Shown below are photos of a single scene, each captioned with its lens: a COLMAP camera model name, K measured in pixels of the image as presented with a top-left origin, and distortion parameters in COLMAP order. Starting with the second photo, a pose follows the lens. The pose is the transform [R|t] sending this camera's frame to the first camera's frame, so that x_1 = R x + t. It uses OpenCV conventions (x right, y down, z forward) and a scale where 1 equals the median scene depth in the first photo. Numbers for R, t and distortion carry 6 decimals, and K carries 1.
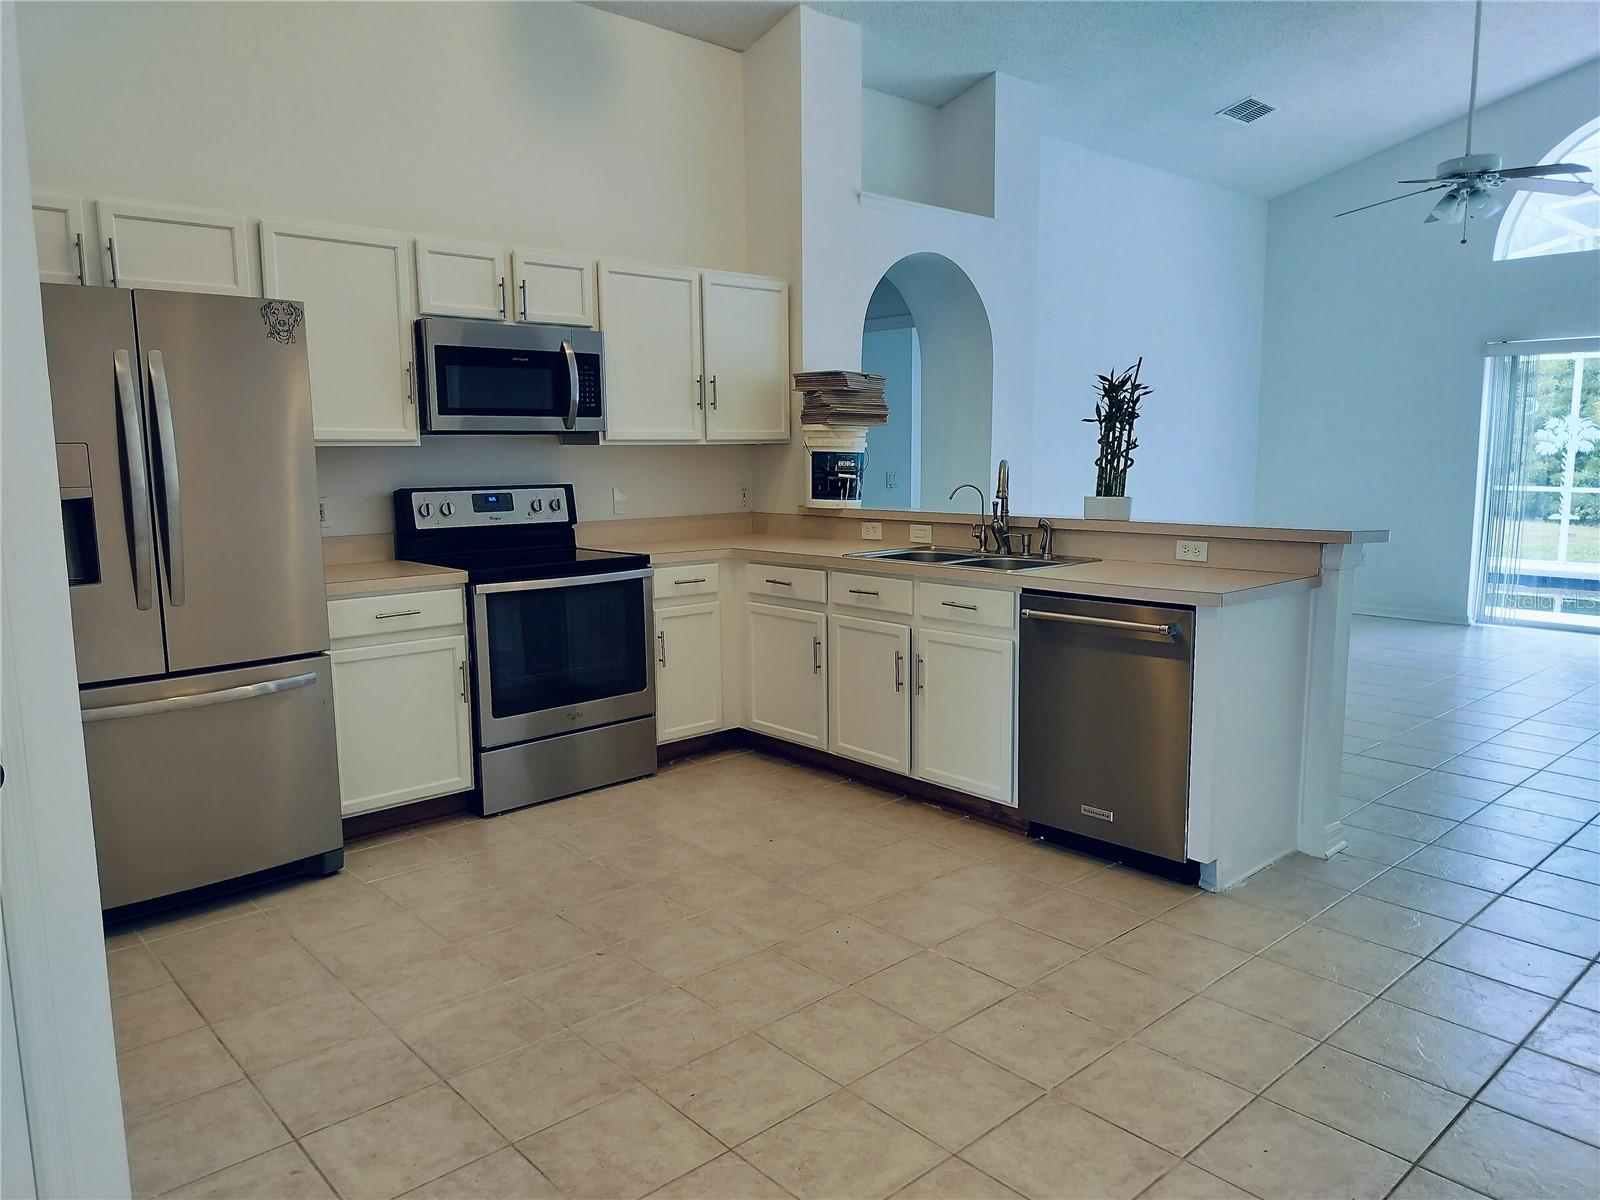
lens RADIAL K [[1122.6, 0, 809.1], [0, 1122.6, 587.9], [0, 0, 1]] dist [0.045430, -0.050846]
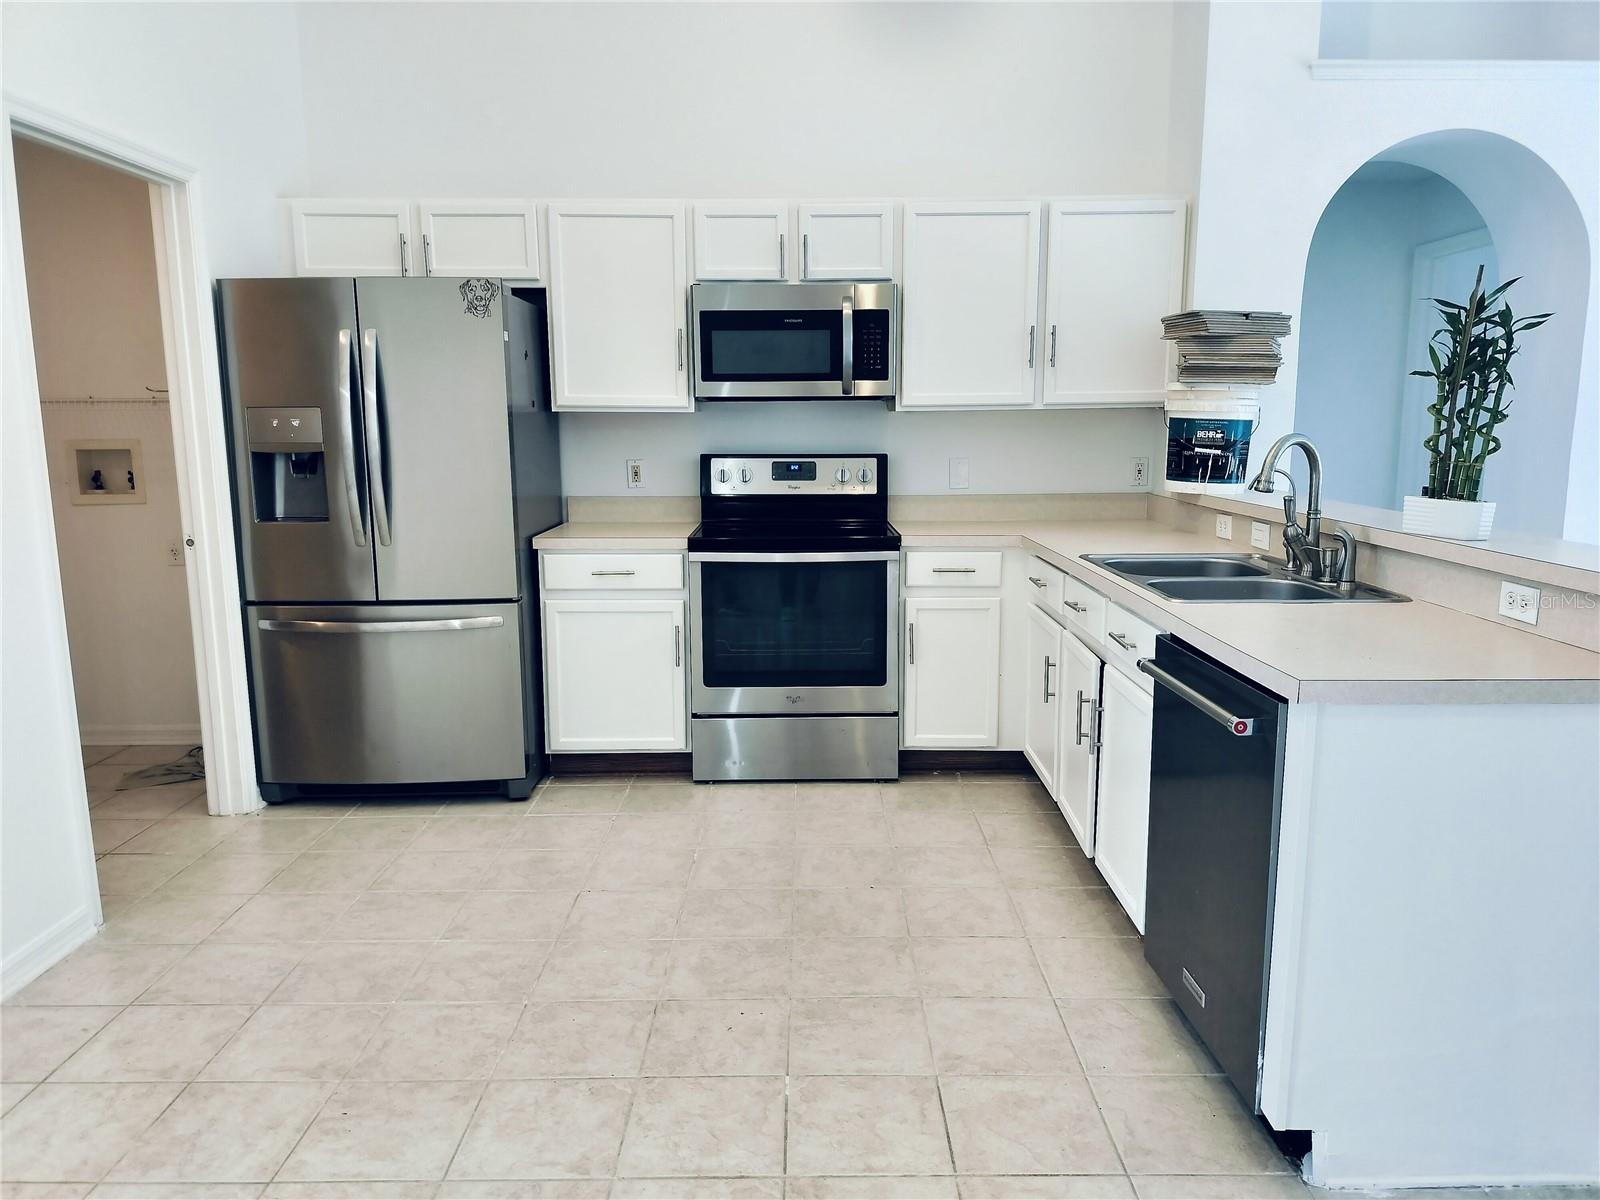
lens RADIAL K [[1122.6, 0, 802.5], [0, 1122.6, 591.4], [0, 0, 1]] dist [0.045430, -0.050846]
pose [[0.738846, 0.112418, -0.664431, 0.432273], [-0.088124, 0.993638, 0.070124, -0.045241], [0.668087, 0.006742, 0.744052, 0.320187]]
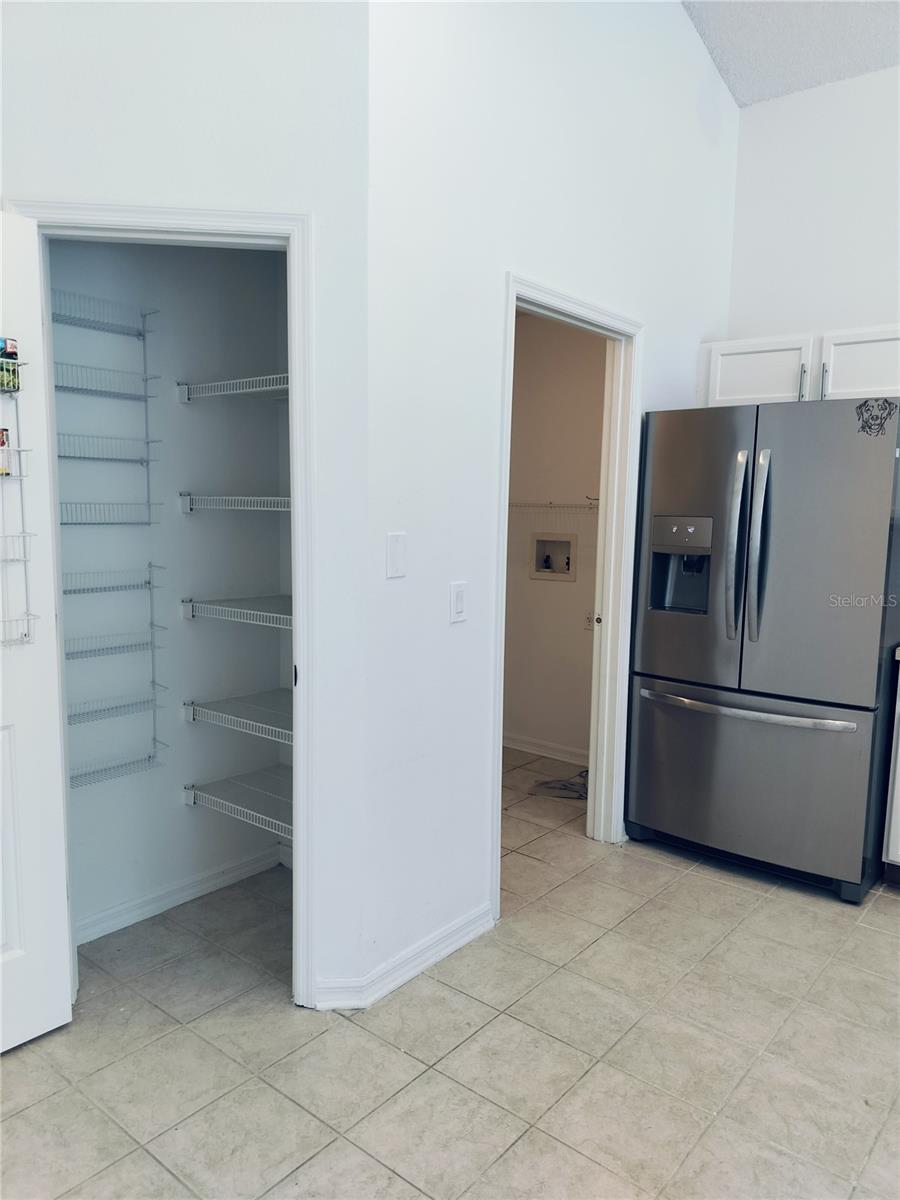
lens RADIAL K [[842.0, 0, 450.8], [0, 842.0, 606.6], [0, 0, 1]] dist [0.045430, -0.050846]
pose [[0.144080, 0.137228, -0.980005, 0.275869], [-0.149284, 0.982018, 0.115562, -0.067042], [0.978241, 0.129649, 0.161975, 0.380267]]
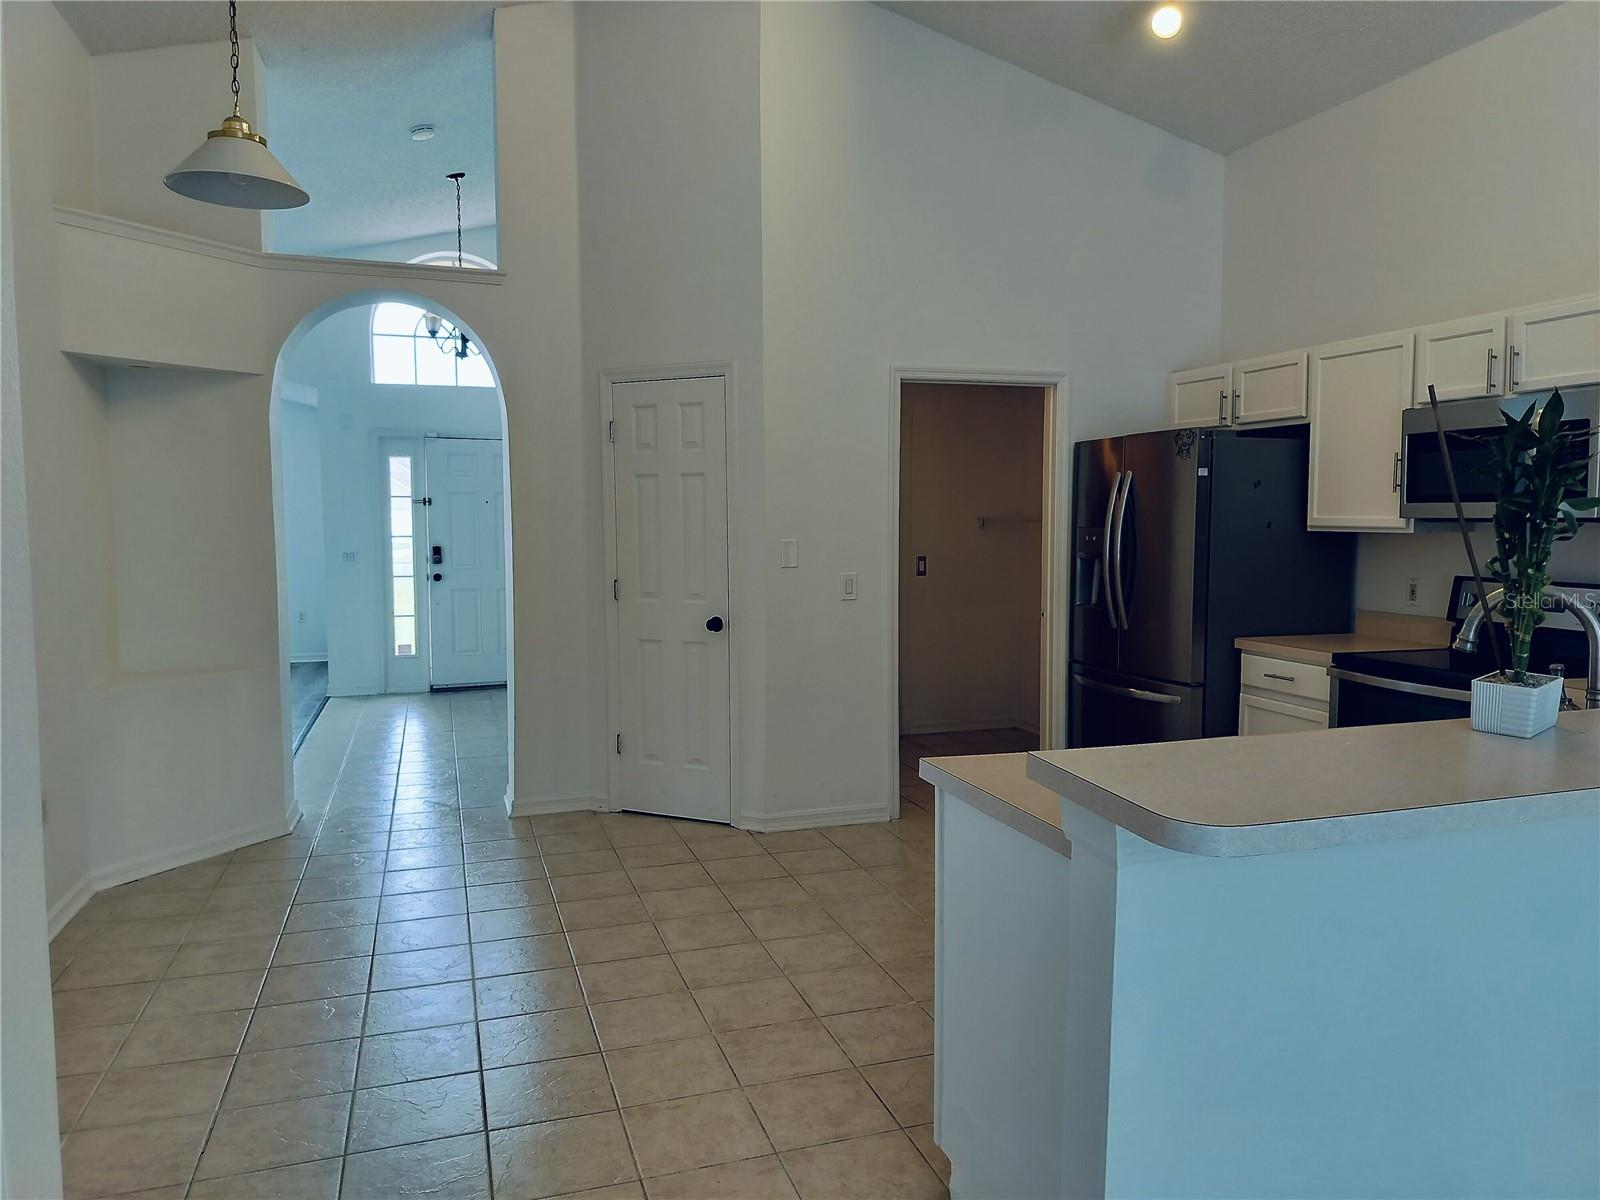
lens RADIAL K [[1122.6, 0, 815.6], [0, 1122.6, 598.8], [0, 0, 1]] dist [0.045430, -0.050846]
pose [[-0.405425, 0.079679, -0.910649, 0.821567], [-0.109035, 0.984867, 0.134716, -0.149972], [0.907602, 0.153910, -0.390602, 0.944647]]
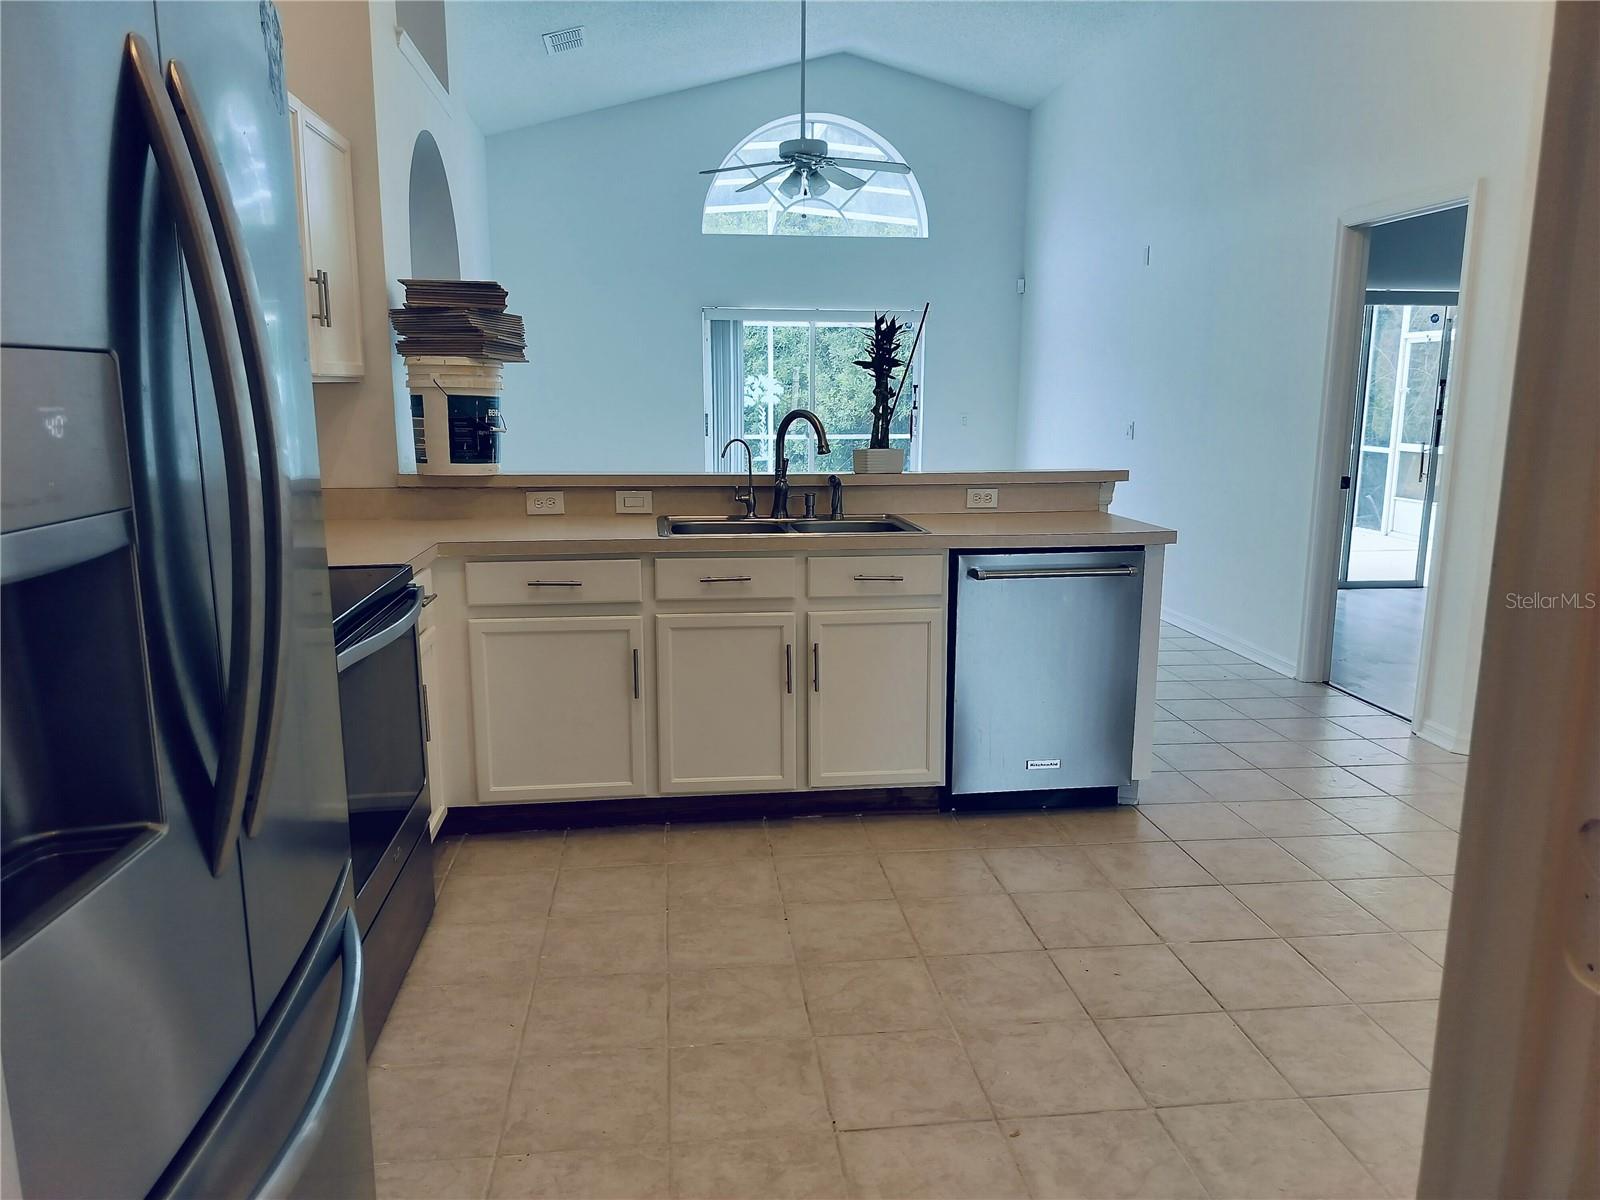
lens RADIAL K [[1122.6, 0, 810.2], [0, 1122.6, 595.0], [0, 0, 1]] dist [0.045430, -0.050846]
pose [[0.572985, -0.136940, 0.808045, -0.568057], [0.092154, 0.990454, 0.102507, -0.062152], [-0.814369, 0.015730, 0.580135, 0.512879]]
